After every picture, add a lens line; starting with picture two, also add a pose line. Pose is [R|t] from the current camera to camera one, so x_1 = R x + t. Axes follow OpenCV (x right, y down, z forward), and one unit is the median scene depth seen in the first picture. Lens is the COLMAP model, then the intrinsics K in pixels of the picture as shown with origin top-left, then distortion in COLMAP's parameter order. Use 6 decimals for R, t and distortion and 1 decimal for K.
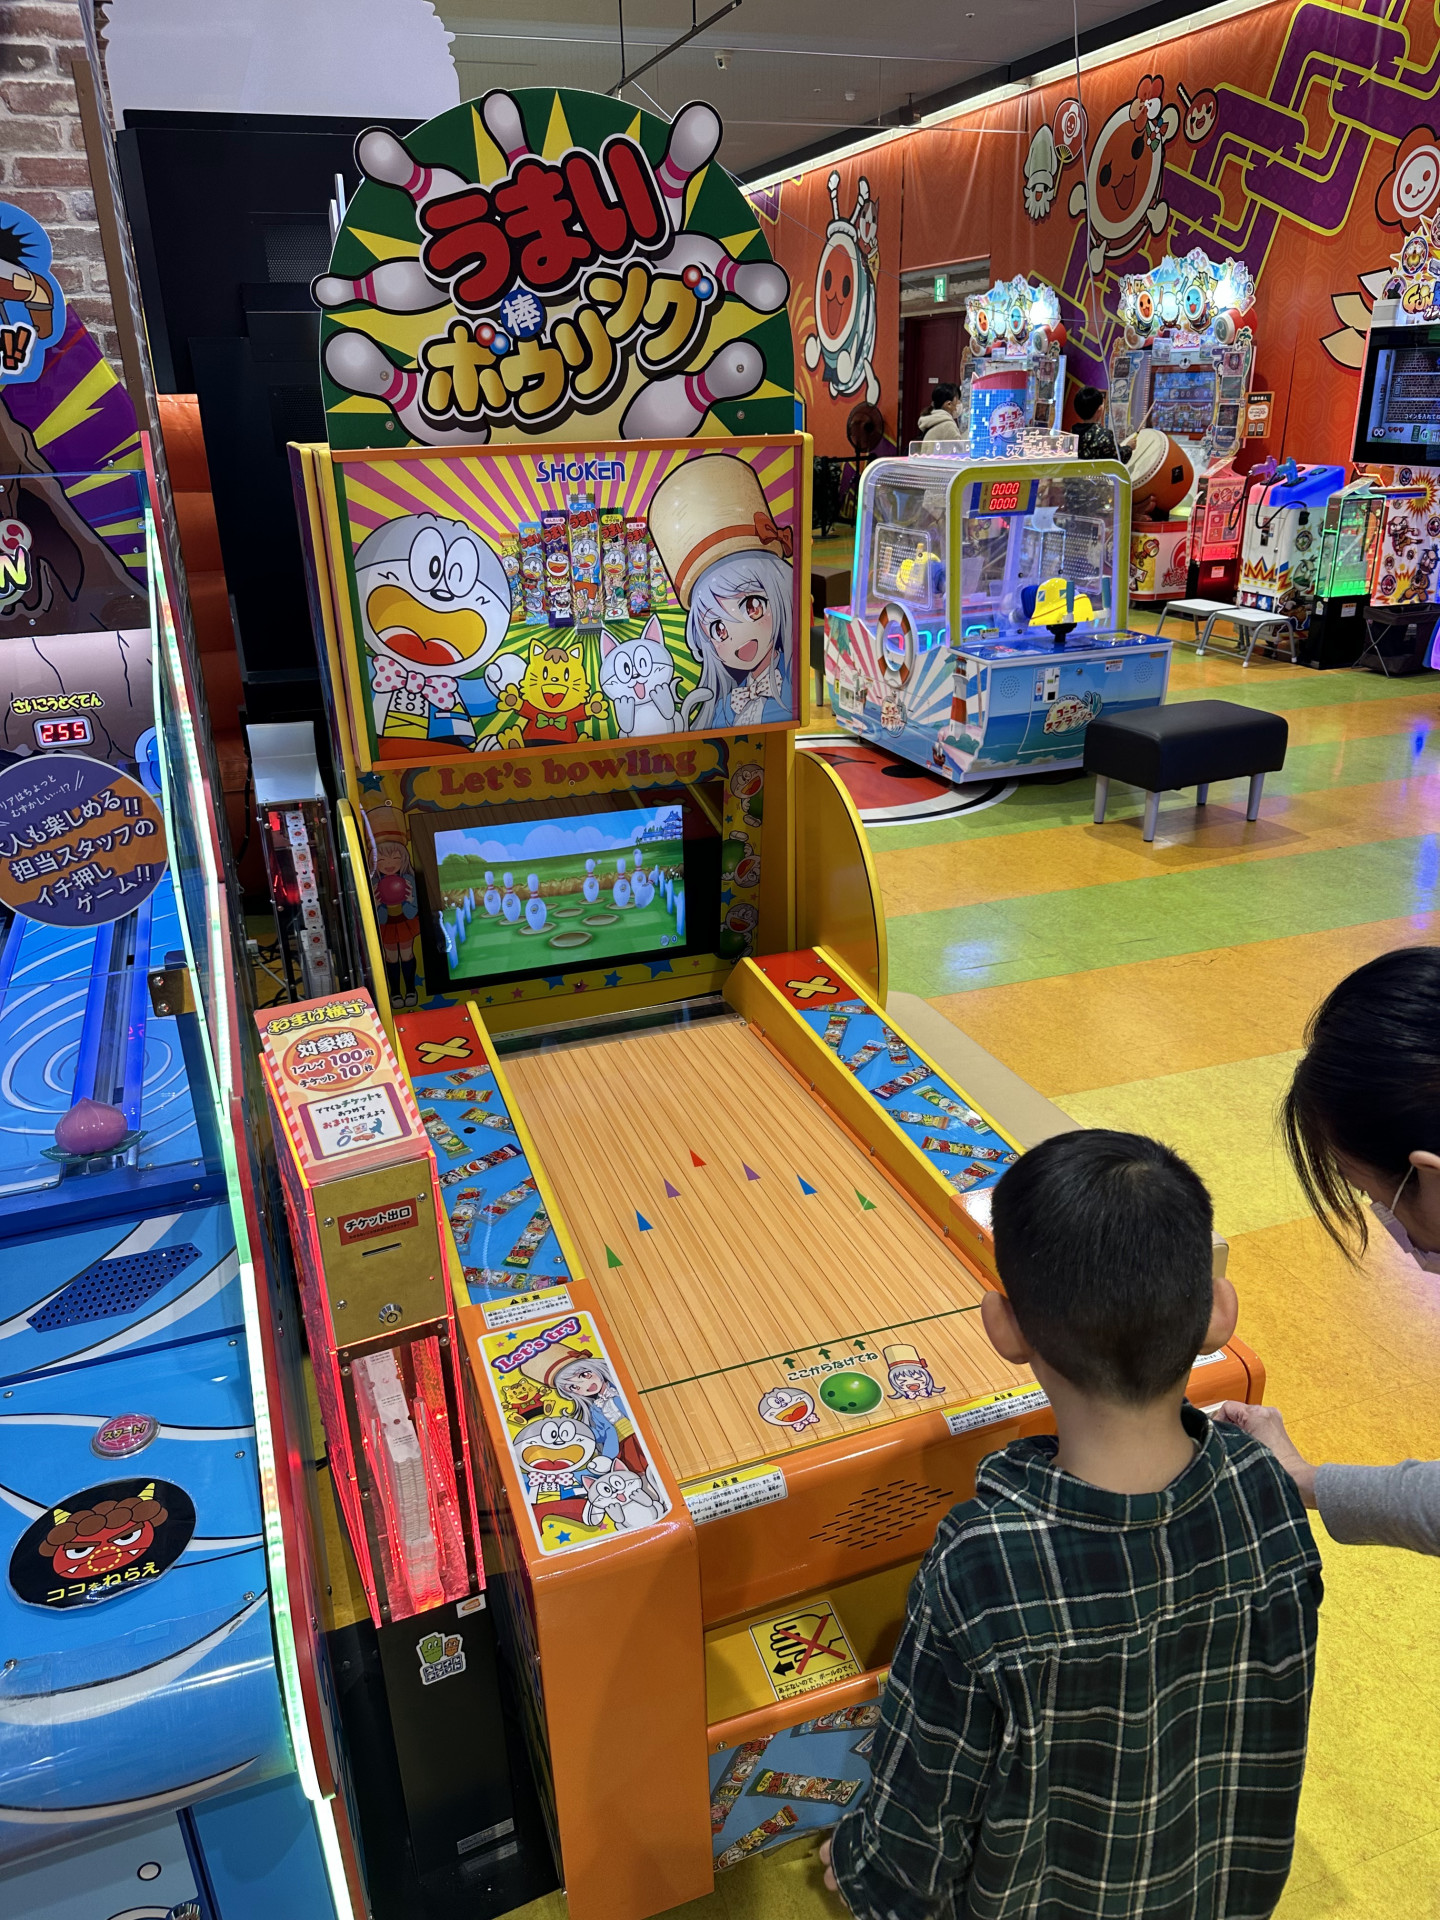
lens RADIAL K [[1353.7, 0, 720.0], [0, 1353.7, 960.0], [0, 0, 1]] dist [-0.002028, -0.006645]
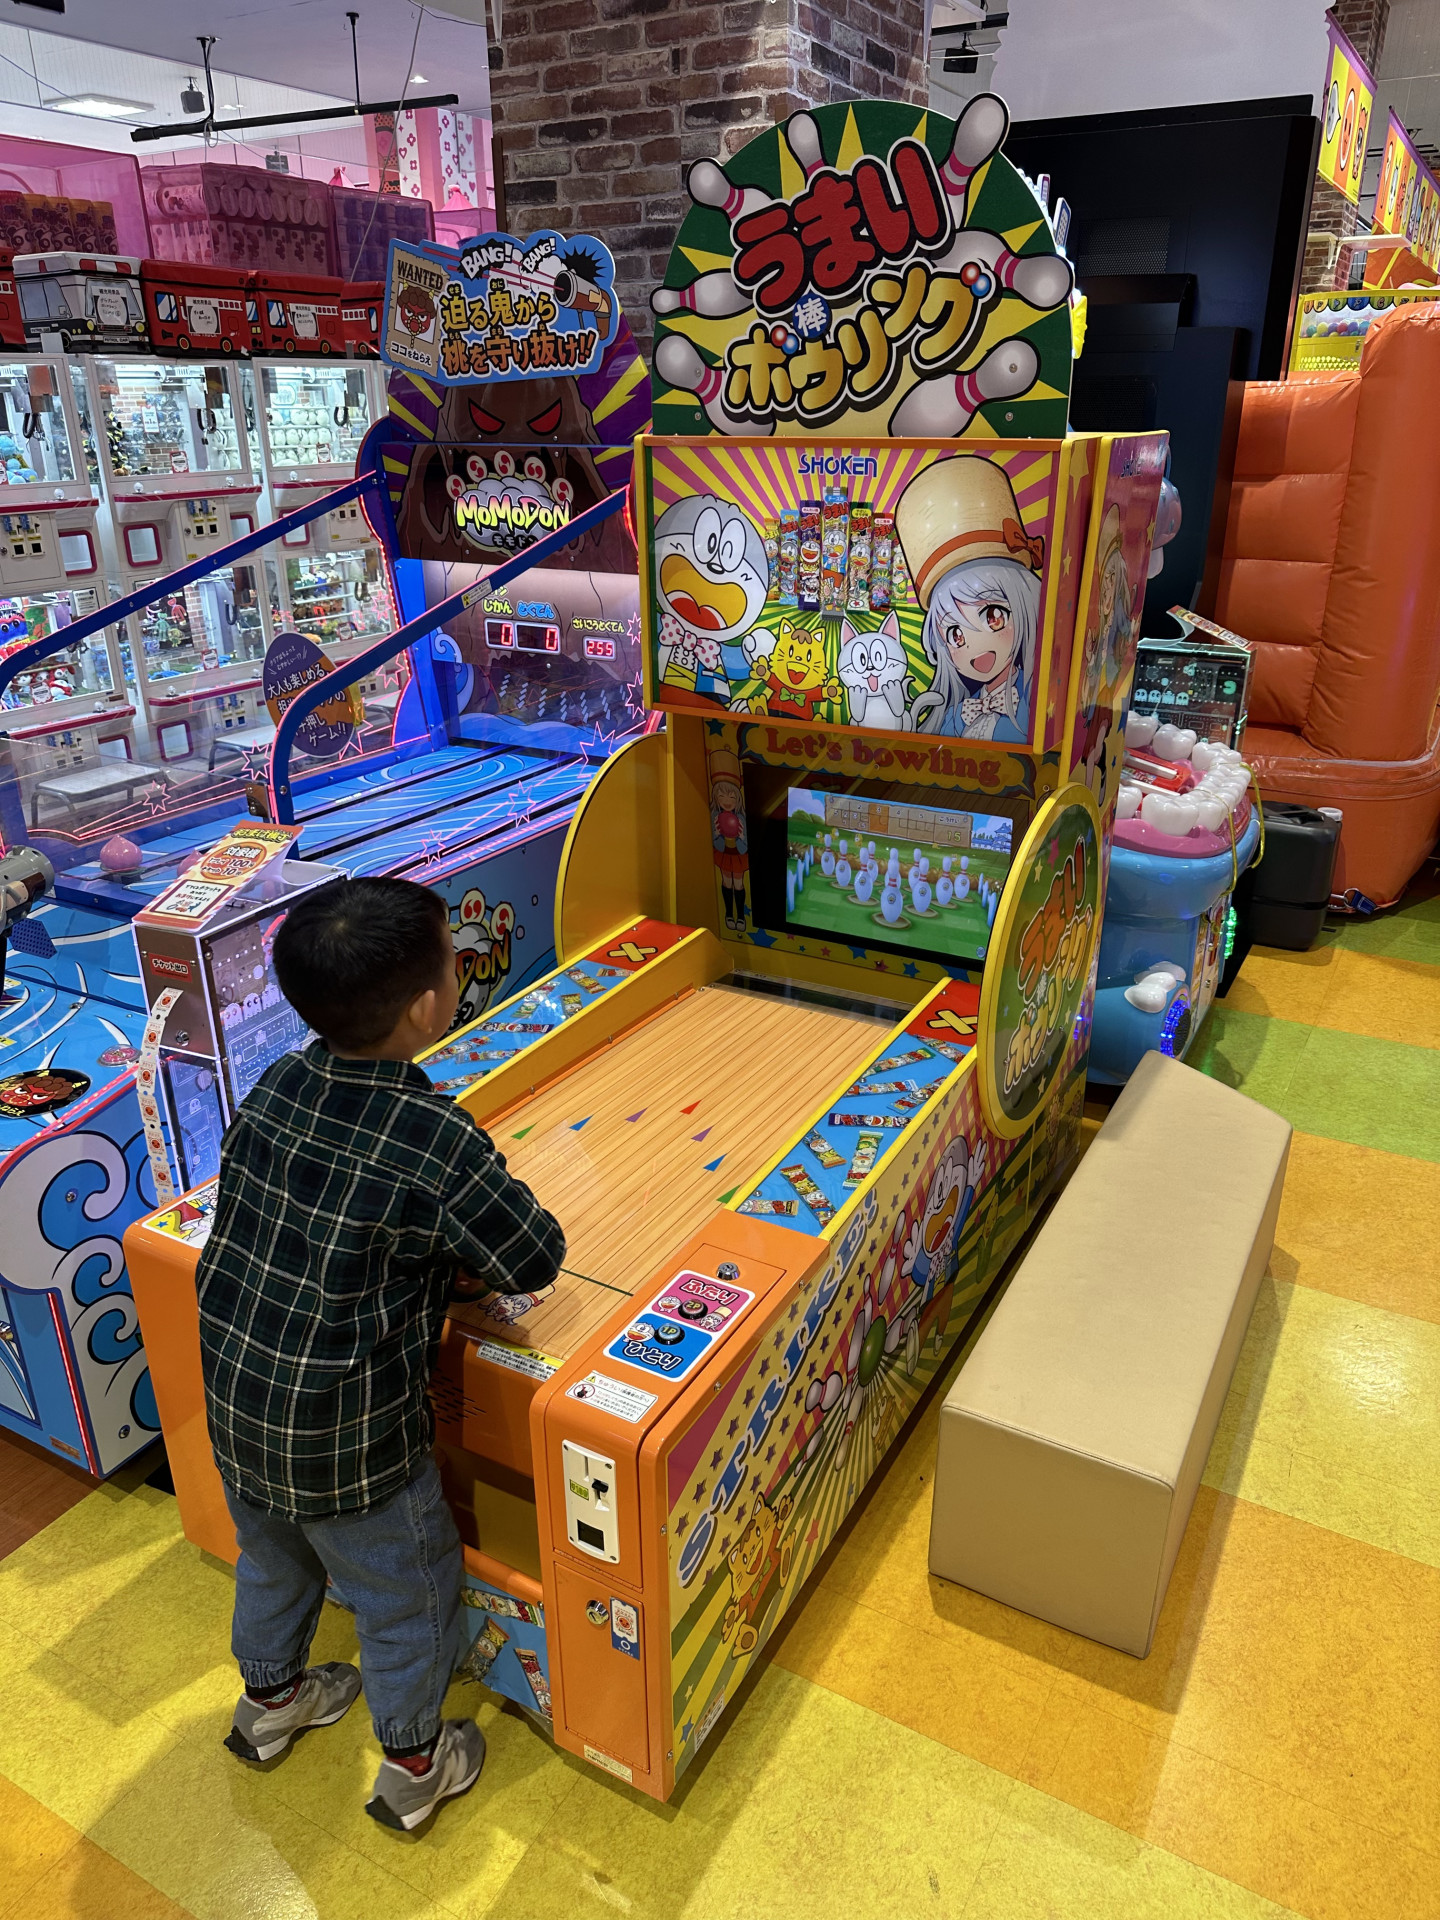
lens RADIAL K [[1391.7, 0, 856.6], [0, 1391.7, 955.7], [0, 0, 1]] dist [-0.001802, -0.002375]
pose [[0.692220, 0.286273, -0.662480, 0.710435], [-0.287212, 0.951411, 0.111022, -0.121178], [0.662073, 0.113420, 0.740807, 0.249863]]
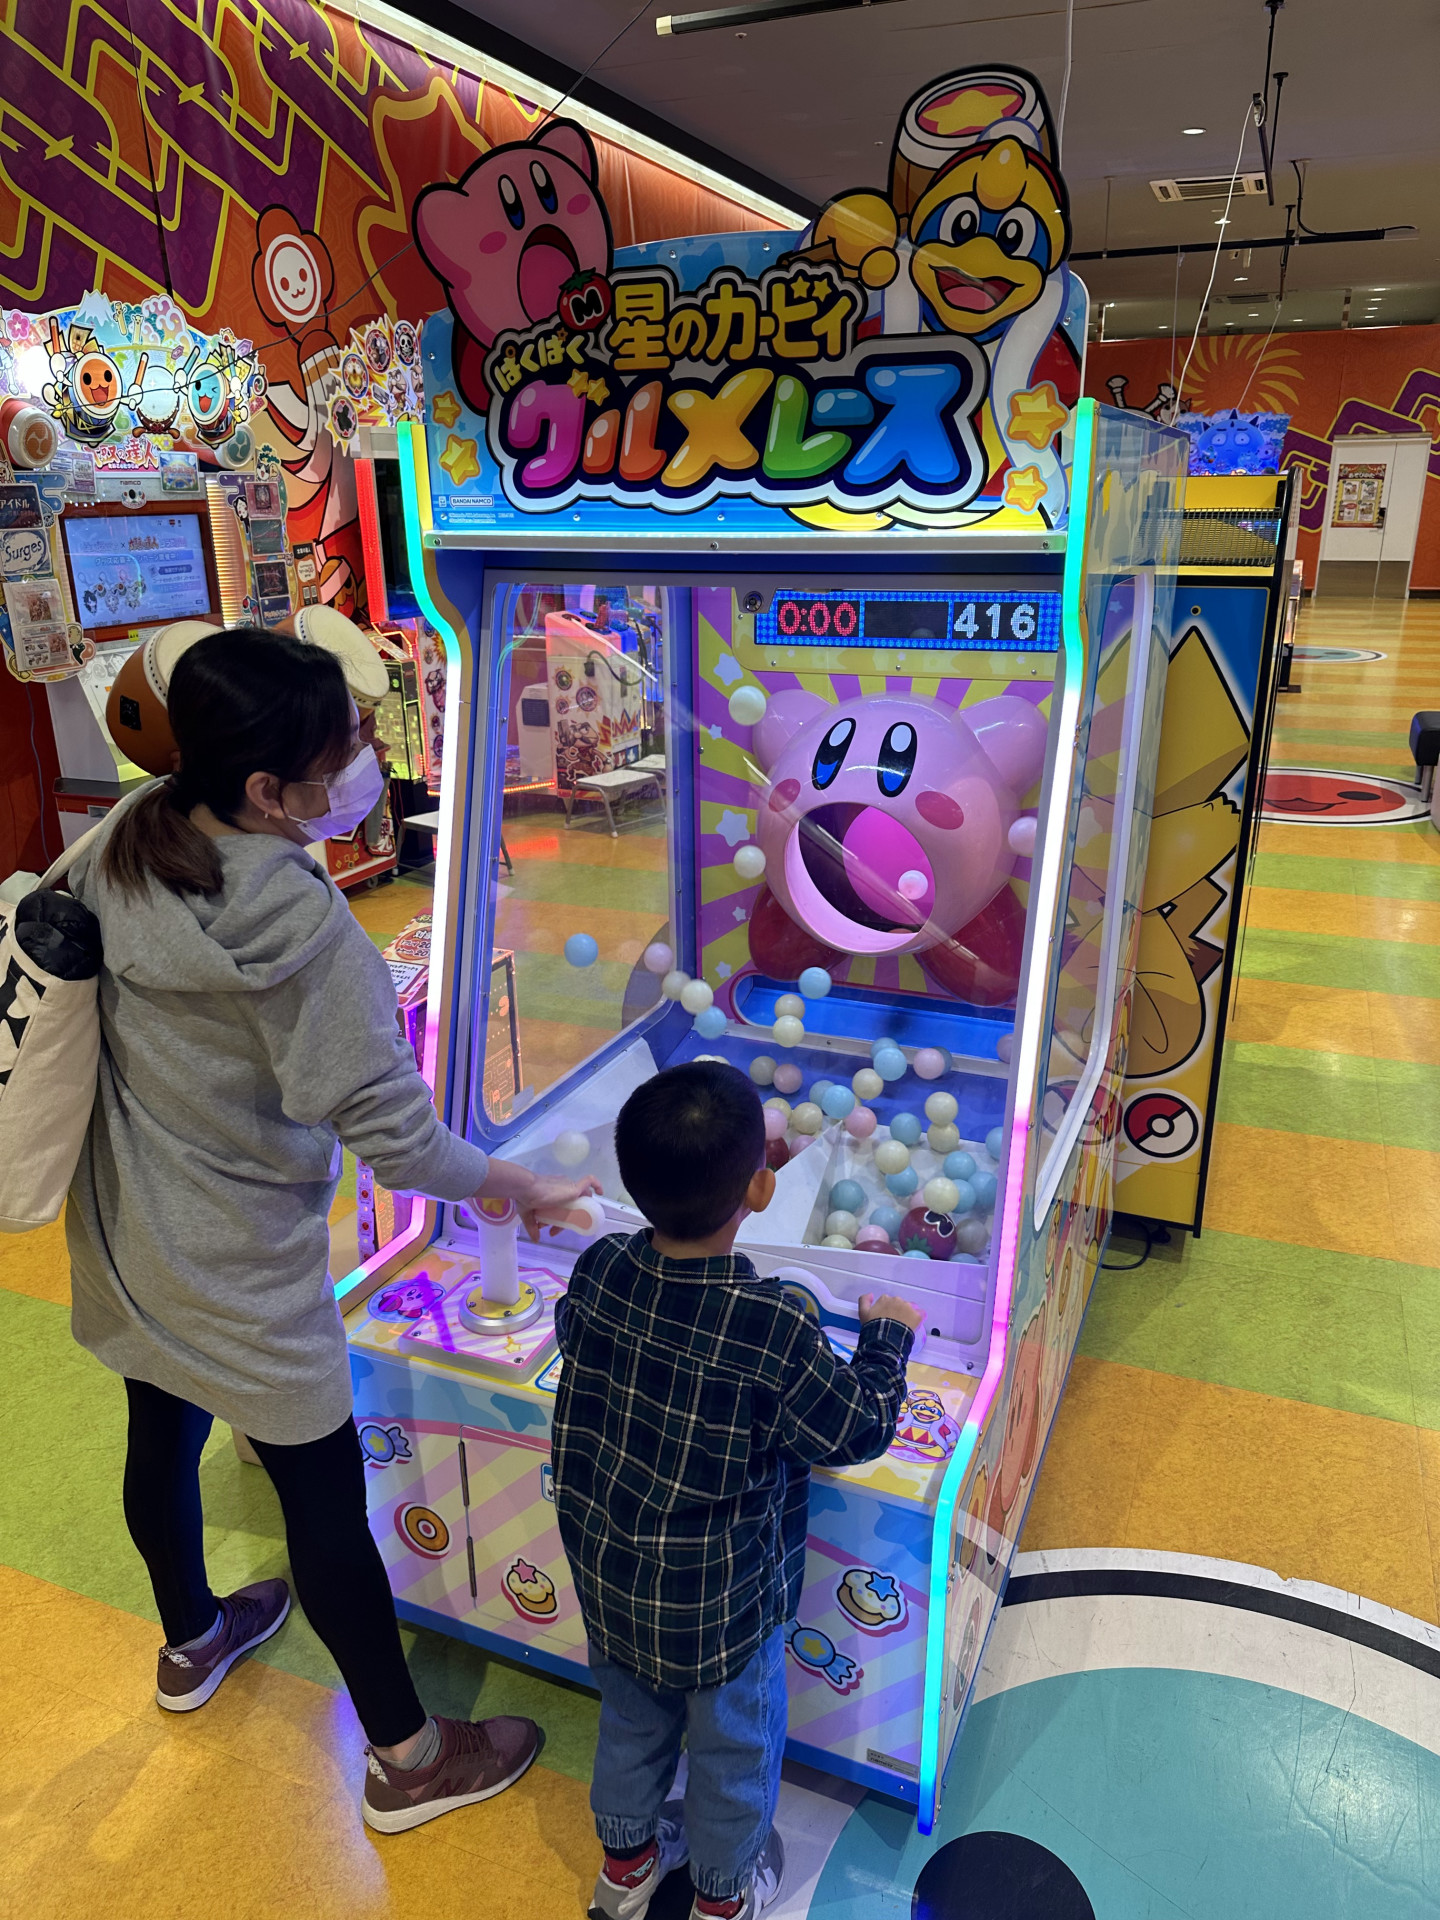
lens RADIAL K [[1353.7, 0, 720.0], [0, 1353.7, 960.0], [0, 0, 1]] dist [-0.002028, -0.006645]
pose [[-0.732190, -0.193471, 0.653044, -1.144472], [0.293457, 0.775636, 0.558813, -2.882859], [-0.614638, 0.600798, -0.511138, 6.737791]]
